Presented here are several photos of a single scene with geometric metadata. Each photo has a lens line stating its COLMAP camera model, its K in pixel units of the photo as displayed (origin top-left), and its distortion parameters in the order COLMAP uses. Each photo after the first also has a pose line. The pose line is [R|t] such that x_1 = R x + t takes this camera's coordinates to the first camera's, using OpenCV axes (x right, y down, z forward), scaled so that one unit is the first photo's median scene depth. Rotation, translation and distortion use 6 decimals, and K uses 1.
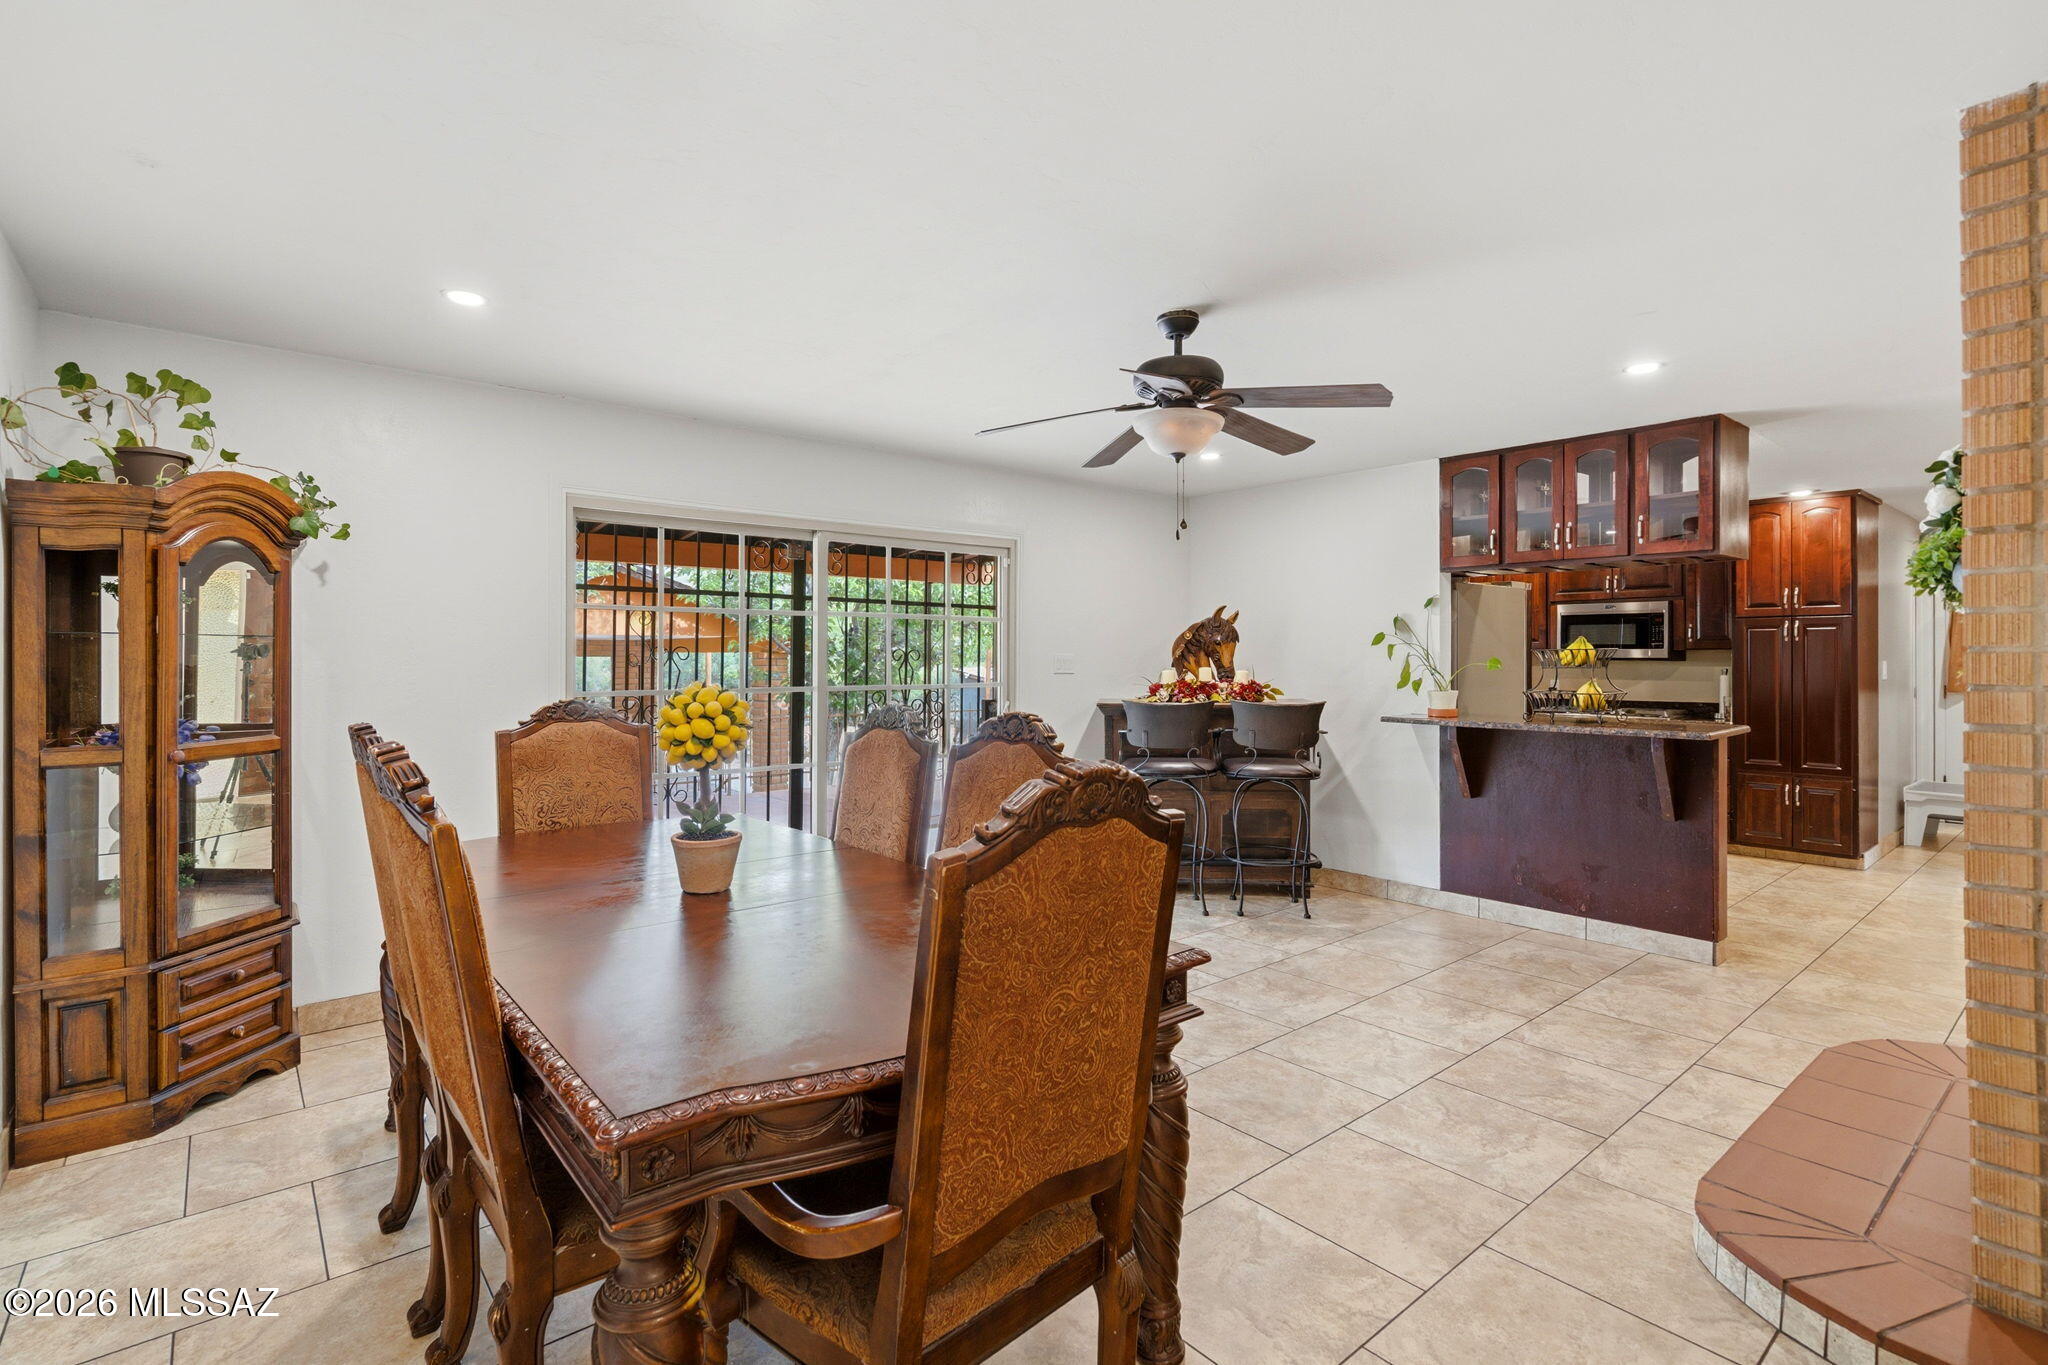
lens RADIAL K [[964.9, 0, 1028.3], [0, 964.9, 662.5], [0, 0, 1]] dist [0.000697, 0.000275]
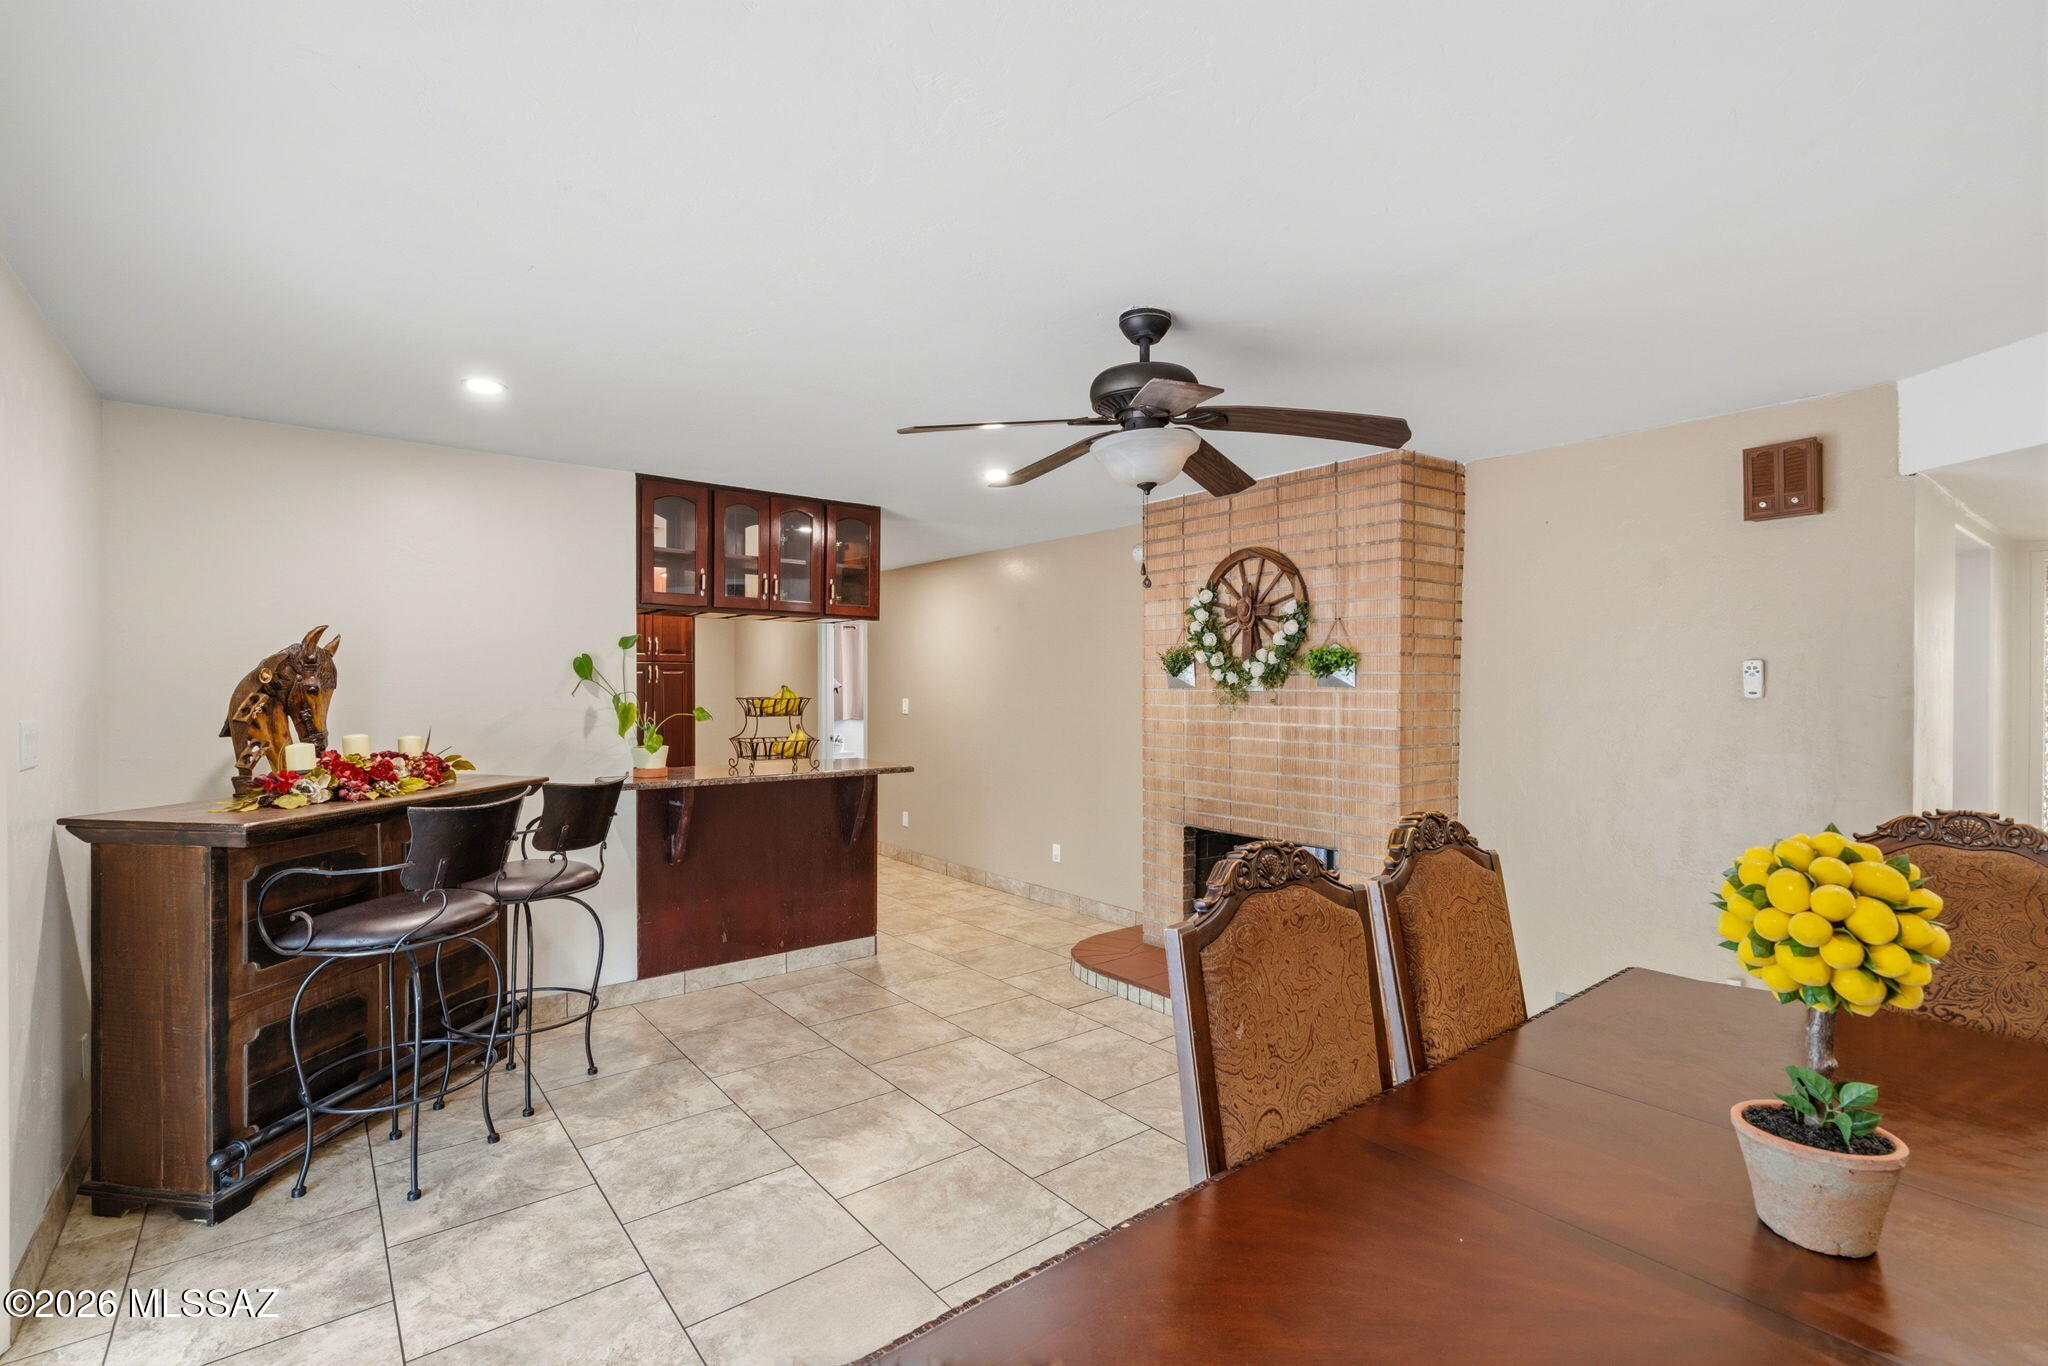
lens RADIAL K [[928.3, 0, 1021.4], [0, 928.3, 685.5], [0, 0, 1]] dist [0.000649, -0.000001]
pose [[0.031012, -0.002631, 0.999516, -0.536667], [0.001069, 0.999996, 0.002599, -0.037126], [-0.999518, 0.000988, 0.031015, 0.891601]]
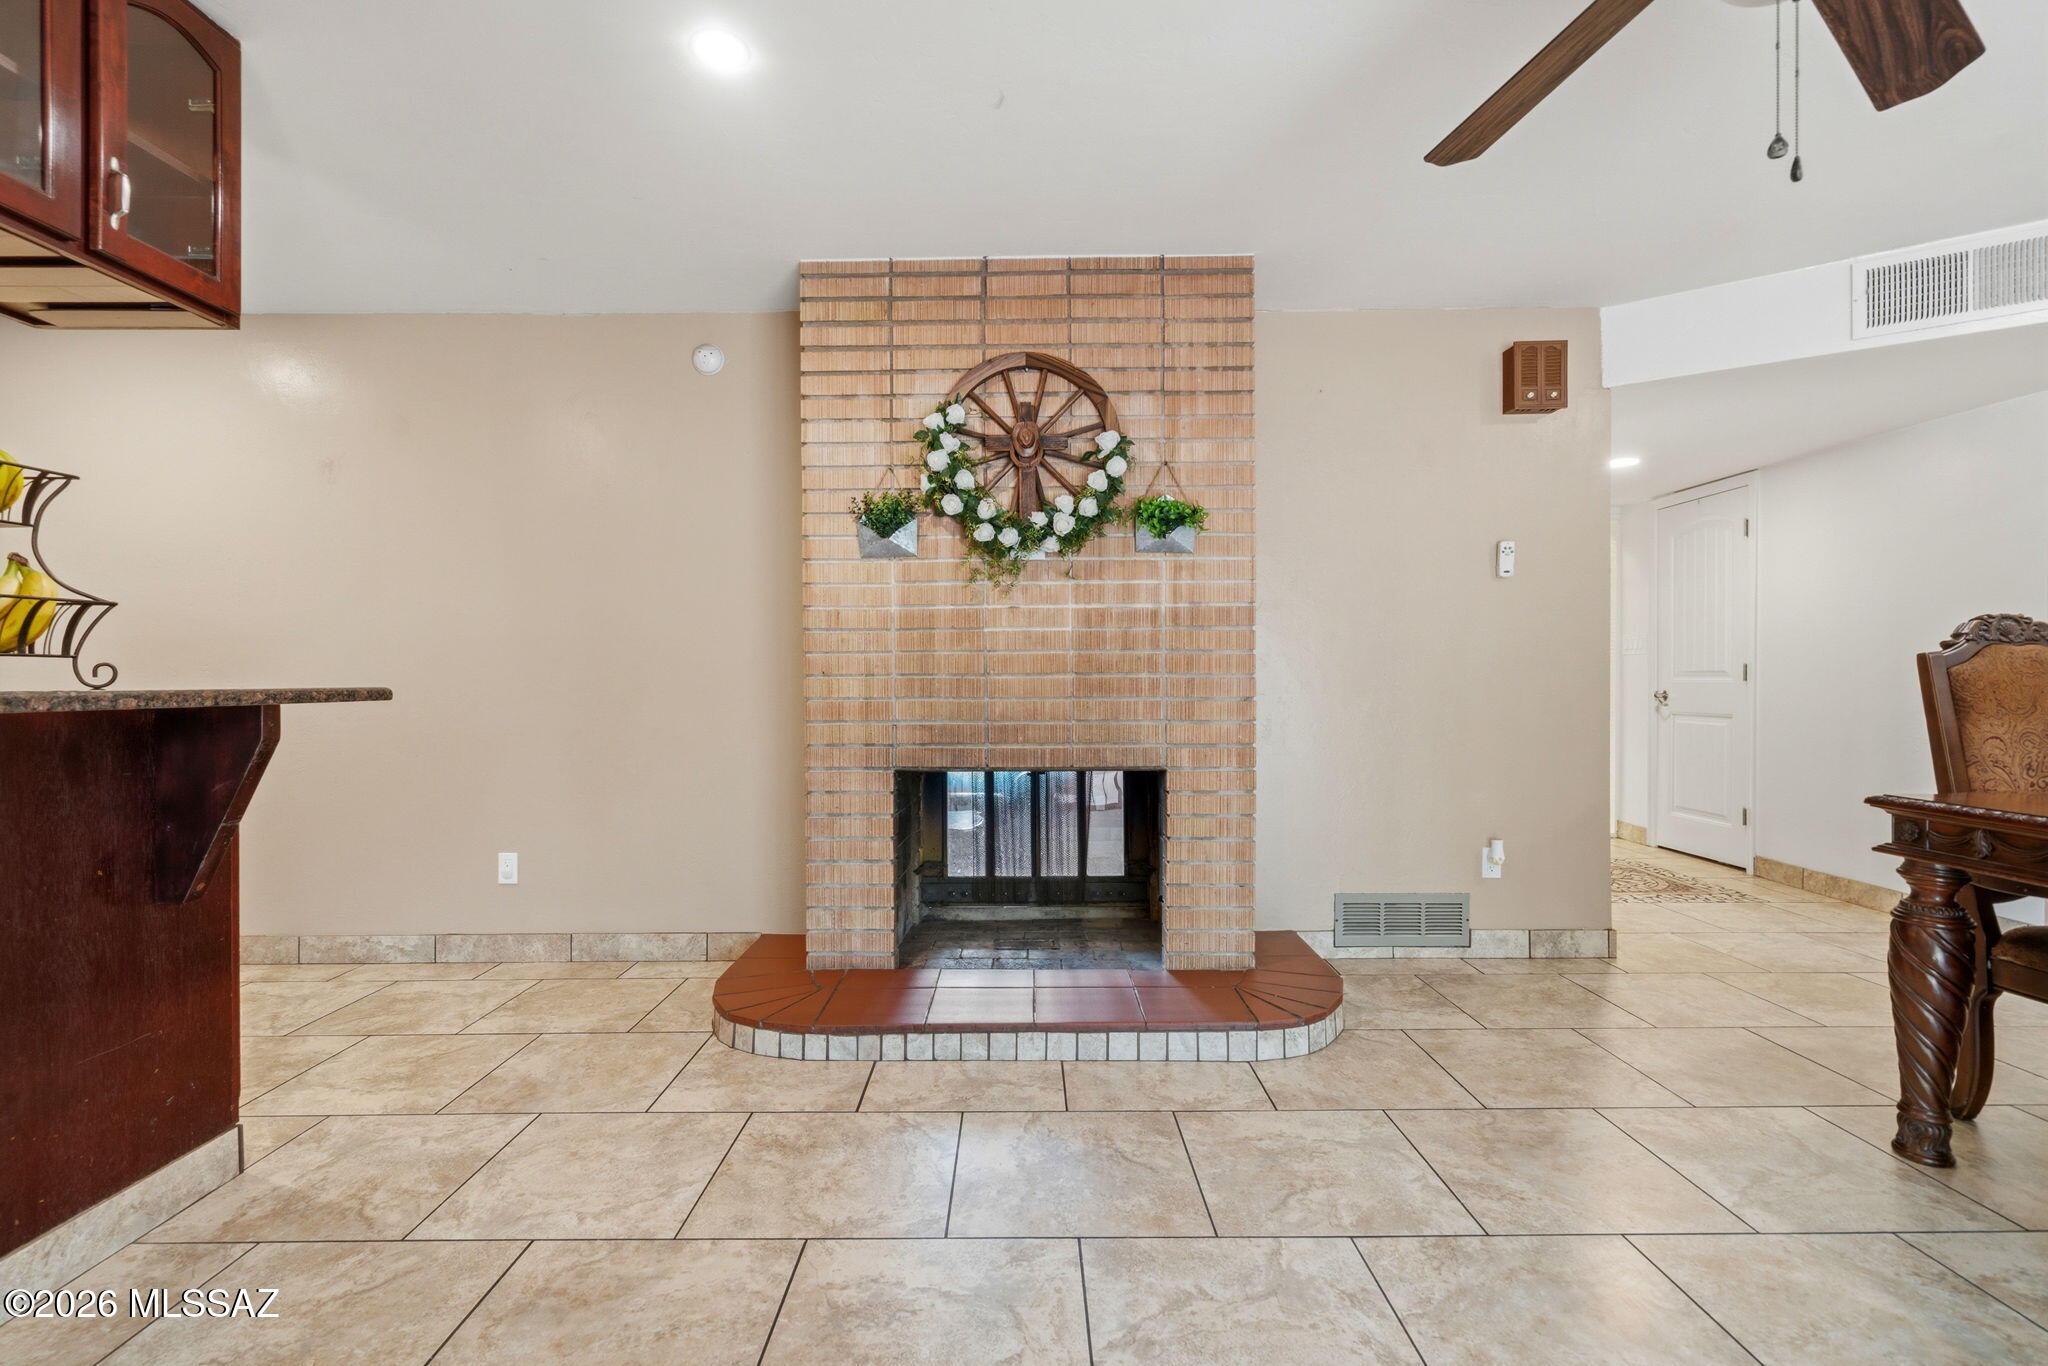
lens RADIAL K [[928.3, 0, 1021.0], [0, 928.3, 686.4], [0, 0, 1]] dist [0.000649, -0.000001]
pose [[-0.766314, -0.002116, 0.642463, 0.125175], [0.005211, 0.999941, 0.009509, 0.076564], [-0.642445, 0.010634, -0.766258, 1.266832]]
